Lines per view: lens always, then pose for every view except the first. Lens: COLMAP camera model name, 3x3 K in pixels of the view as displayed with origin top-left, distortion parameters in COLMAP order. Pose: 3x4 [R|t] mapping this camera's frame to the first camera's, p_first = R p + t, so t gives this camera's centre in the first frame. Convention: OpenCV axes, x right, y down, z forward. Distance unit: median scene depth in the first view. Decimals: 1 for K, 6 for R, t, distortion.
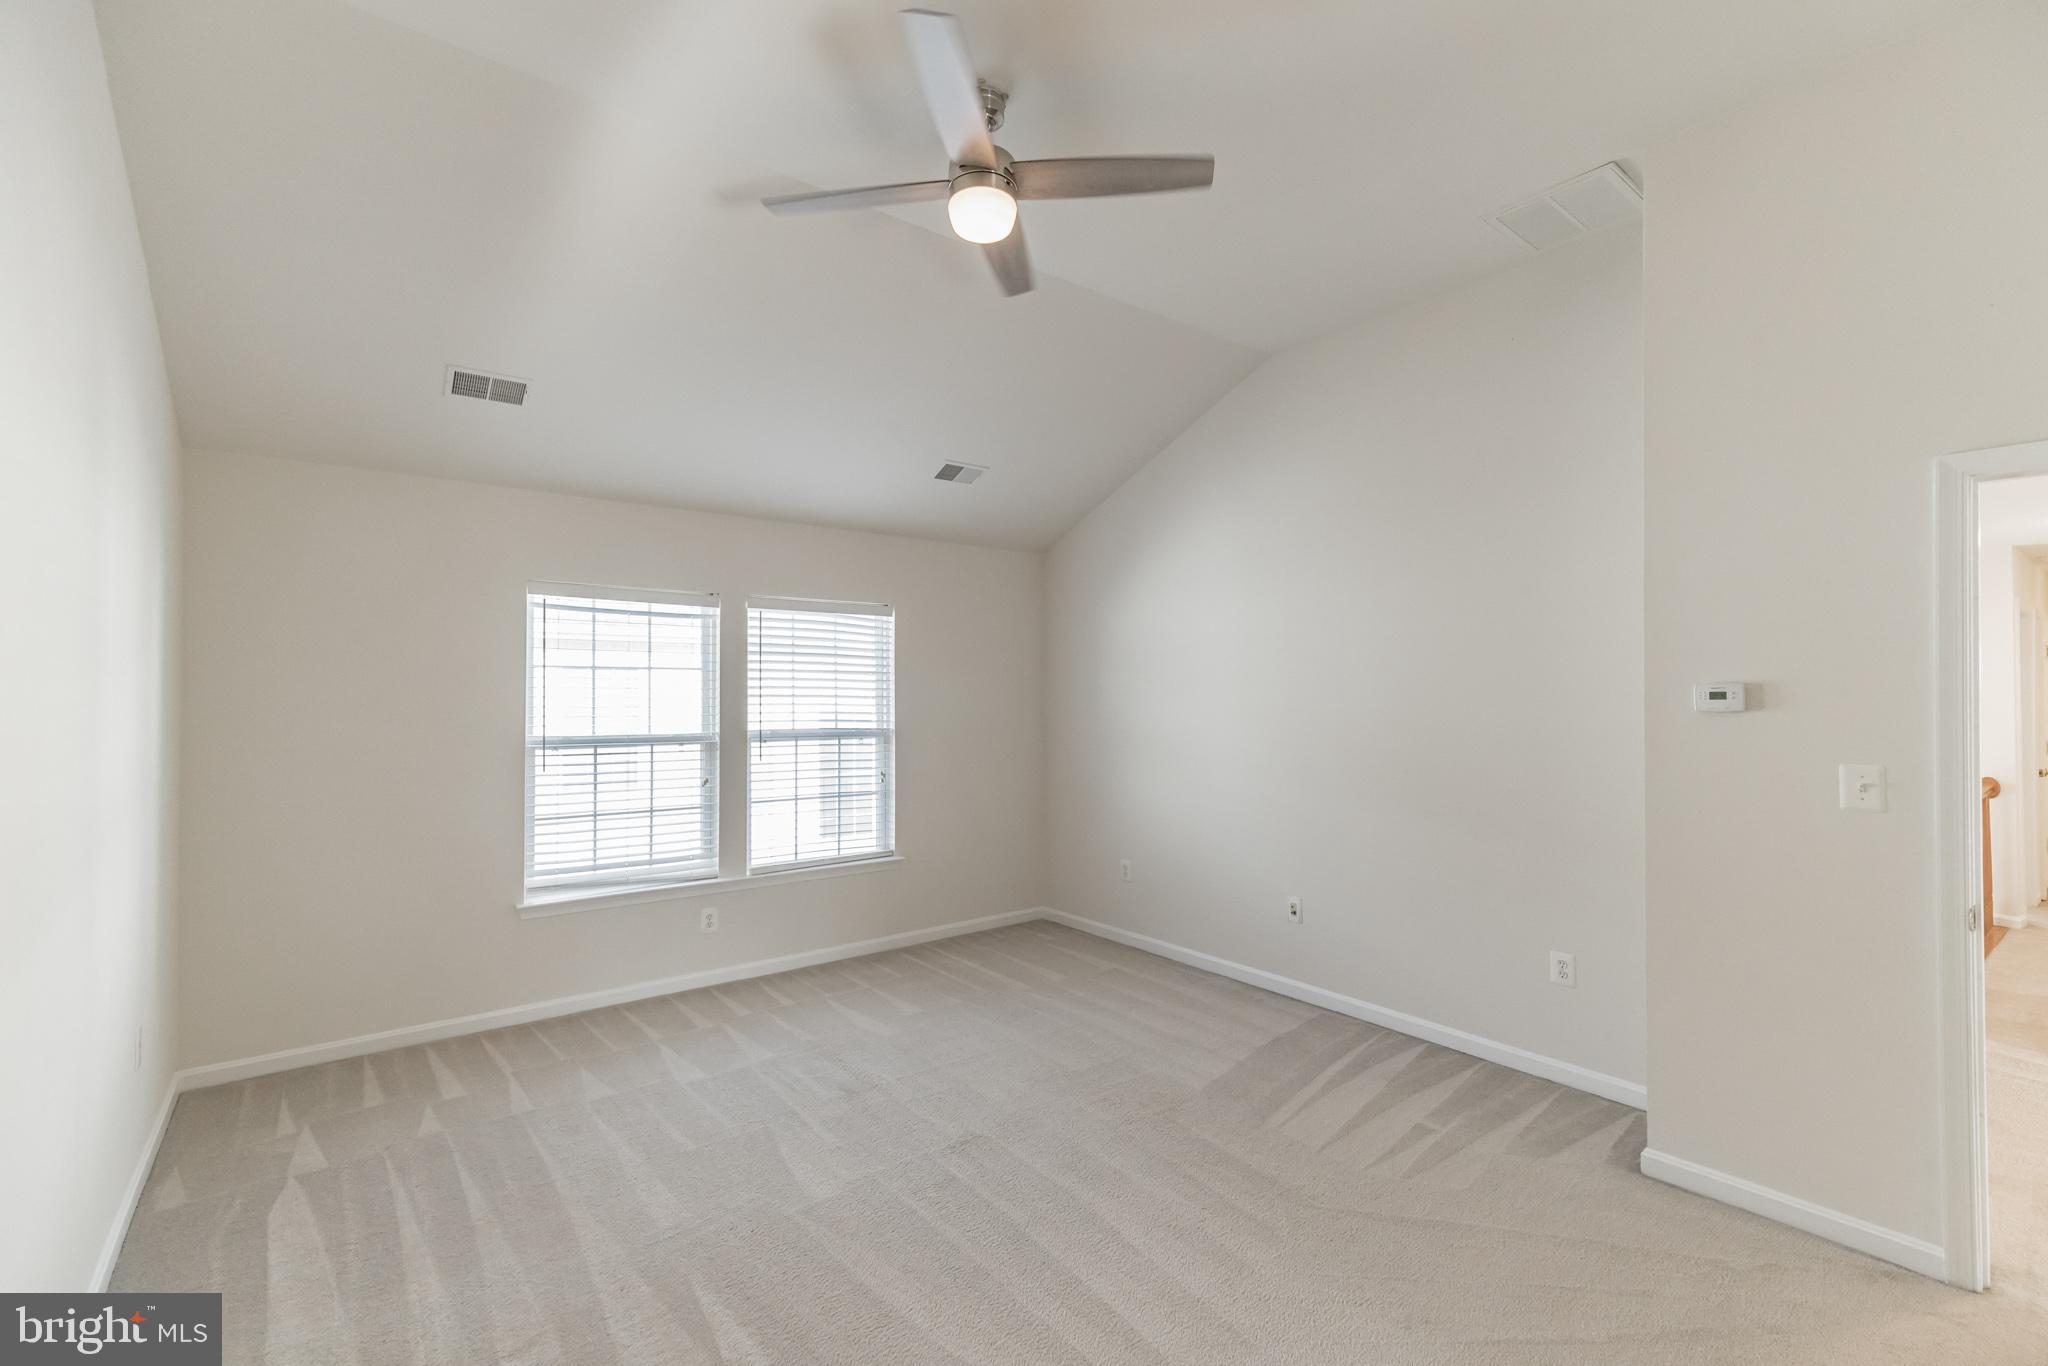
lens RADIAL K [[897.7, 0, 1022.1], [0, 897.7, 686.2], [0, 0, 1]] dist [0.011669, 0.001466]
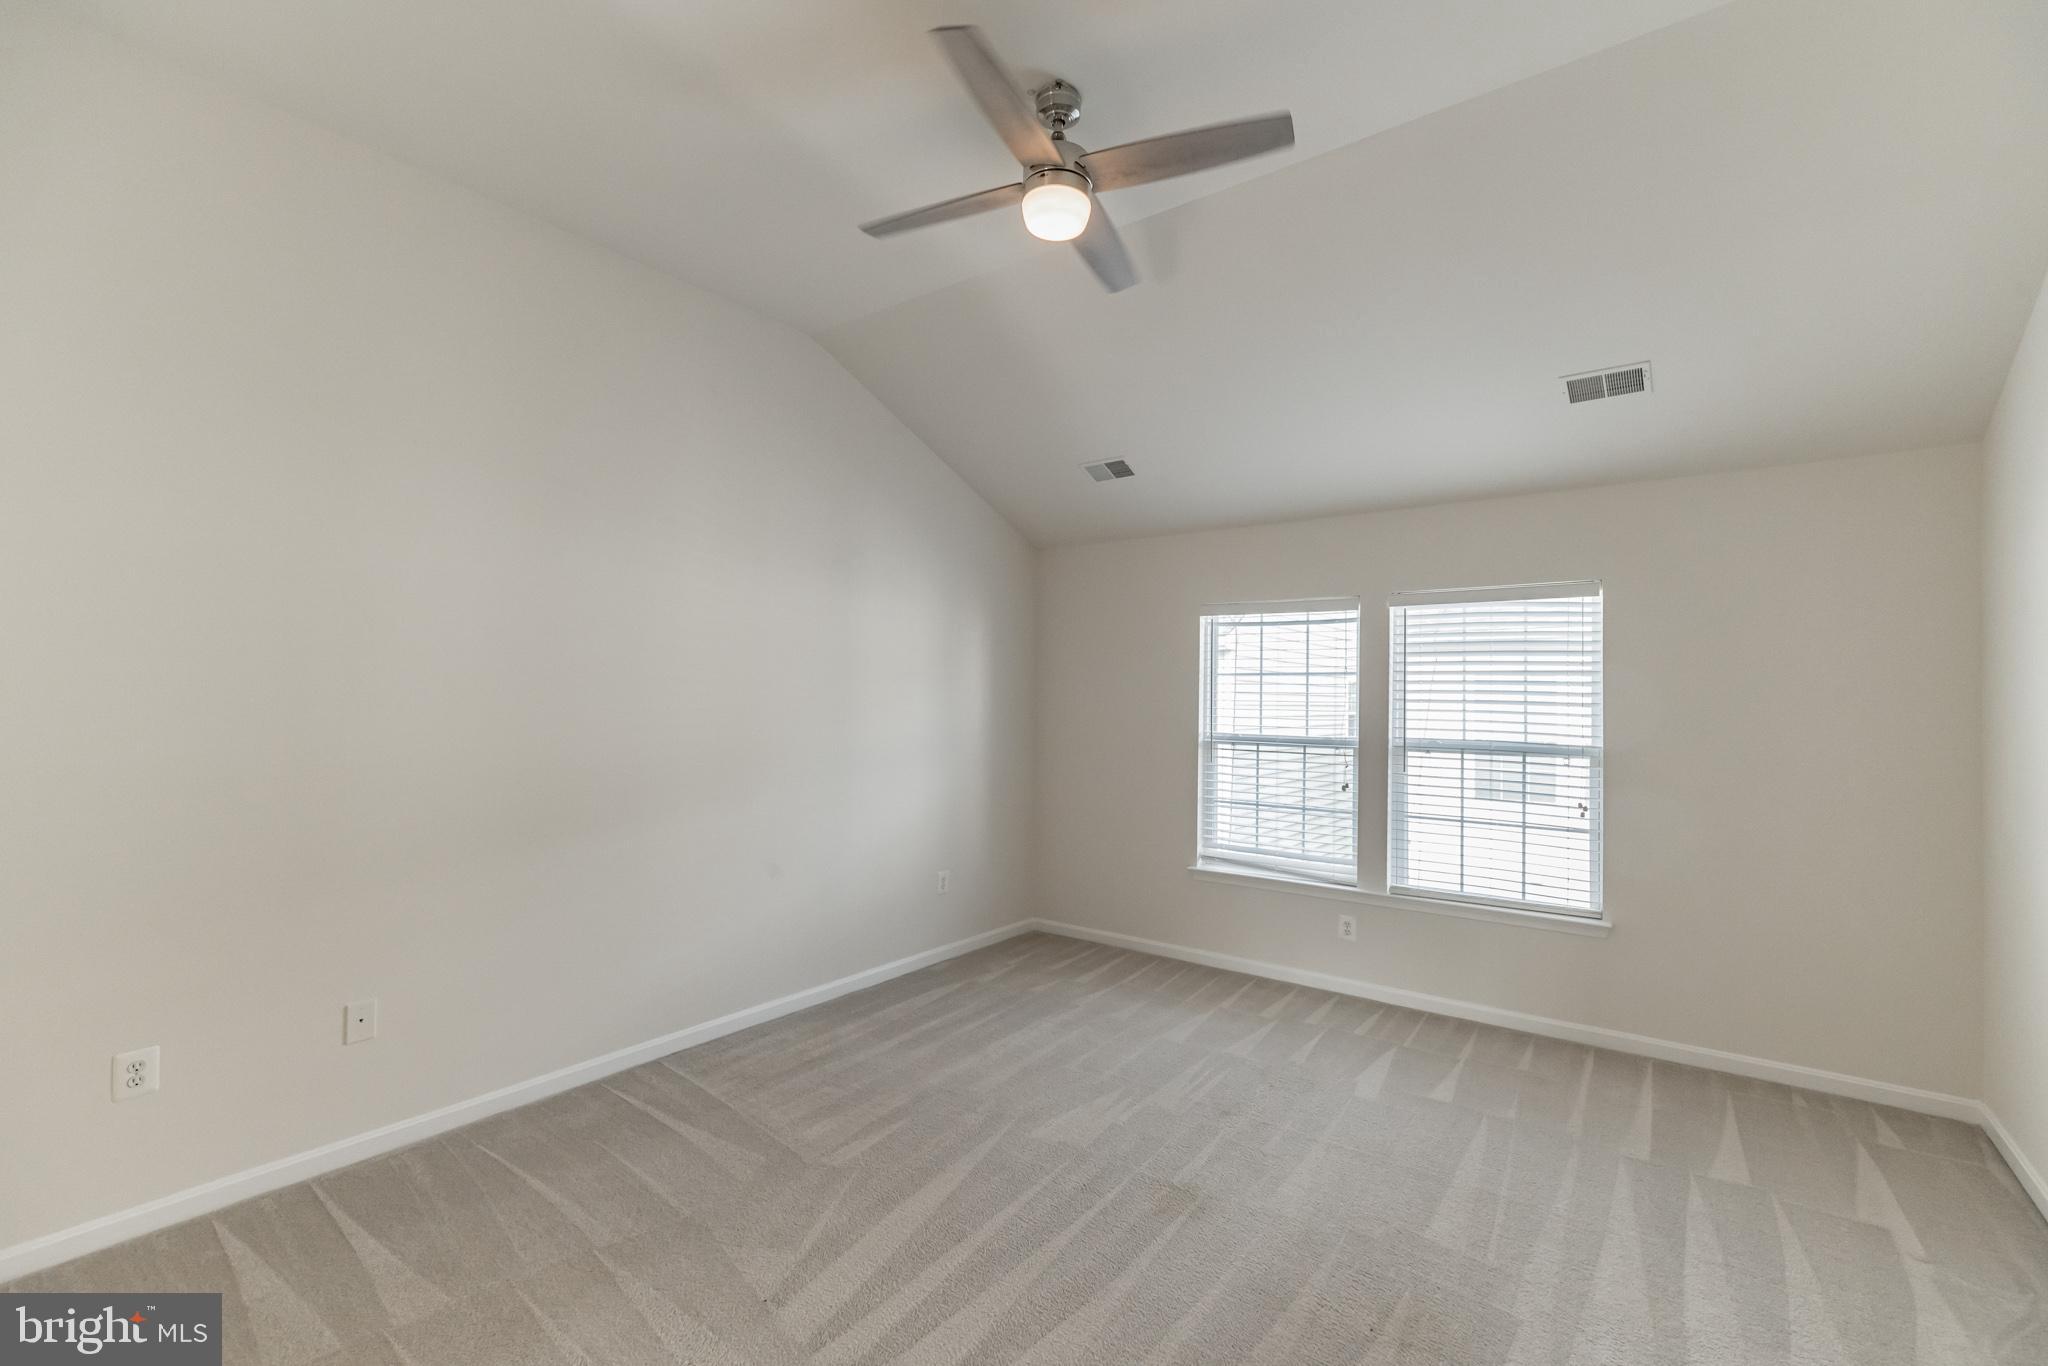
lens RADIAL K [[897.7, 0, 1021.5], [0, 897.7, 686.0], [0, 0, 1]] dist [0.011669, 0.001466]
pose [[0.257570, -0.009527, -0.966213, 0.506200], [0.001679, 0.999954, -0.009412, 0.003445], [0.966258, 0.000802, 0.257574, 0.392526]]
